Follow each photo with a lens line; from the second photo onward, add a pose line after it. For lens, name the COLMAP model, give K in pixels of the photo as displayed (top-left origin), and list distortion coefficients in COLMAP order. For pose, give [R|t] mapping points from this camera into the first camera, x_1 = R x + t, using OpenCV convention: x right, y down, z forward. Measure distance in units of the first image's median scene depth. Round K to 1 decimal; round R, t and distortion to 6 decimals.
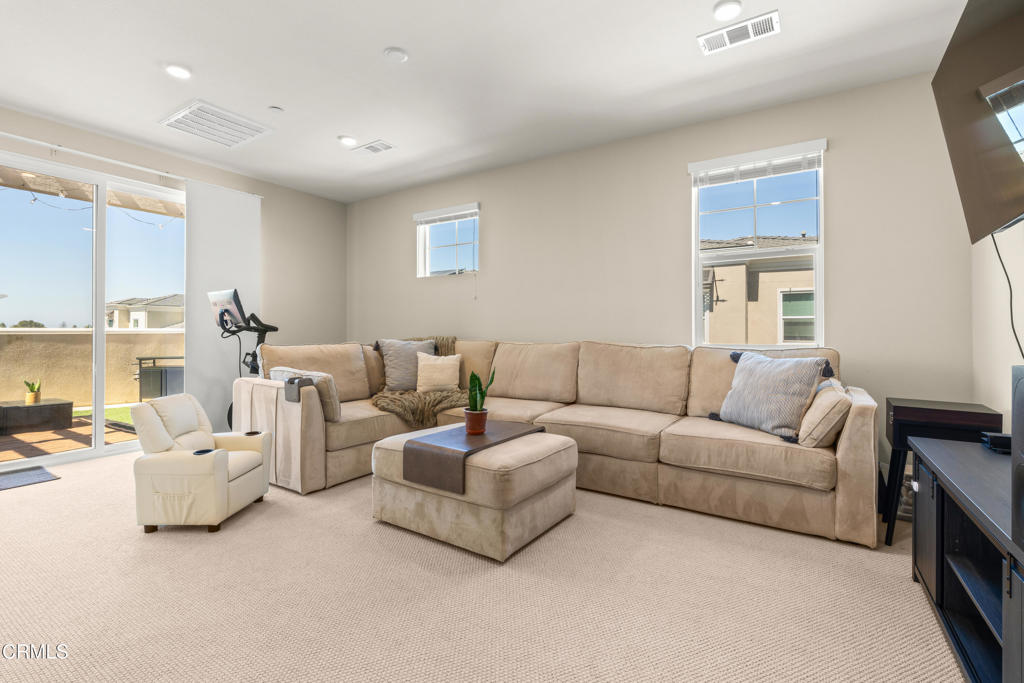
lens RADIAL K [[455.4, 0, 514.9], [0, 455.4, 334.9], [0, 0, 1]] dist [-0.004834, -0.000252]
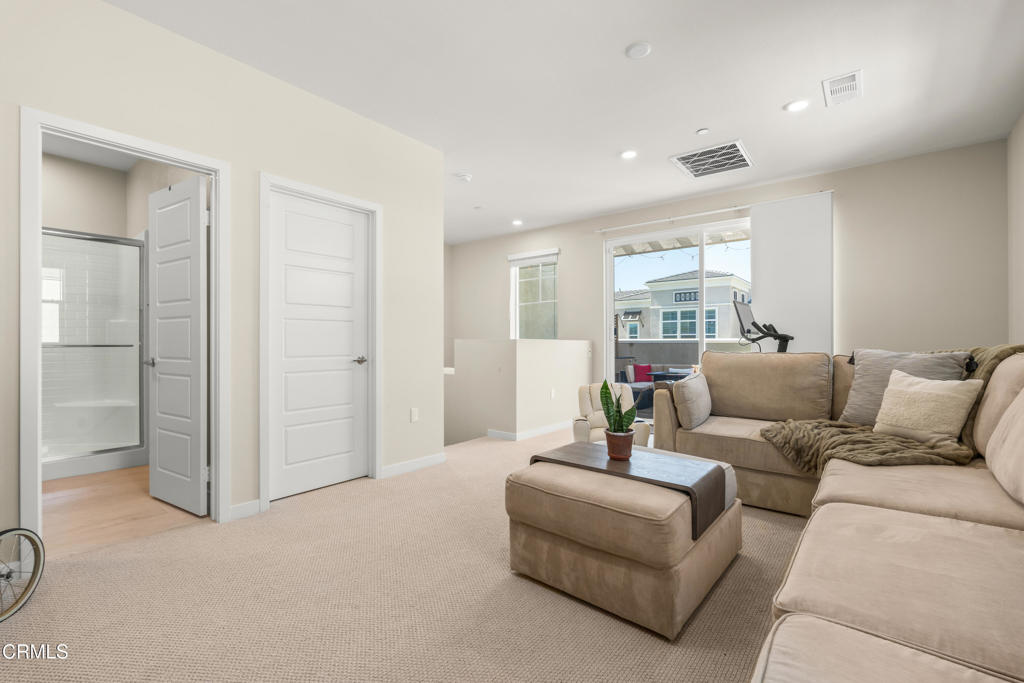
lens RADIAL K [[455.4, 0, 514.8], [0, 455.4, 343.2], [0, 0, 1]] dist [-0.004834, -0.000252]
pose [[-0.101170, -0.002634, -0.994866, 0.469097], [-0.005011, 0.999985, -0.002138, 0.005378], [0.994856, 0.004769, -0.101182, 0.547041]]
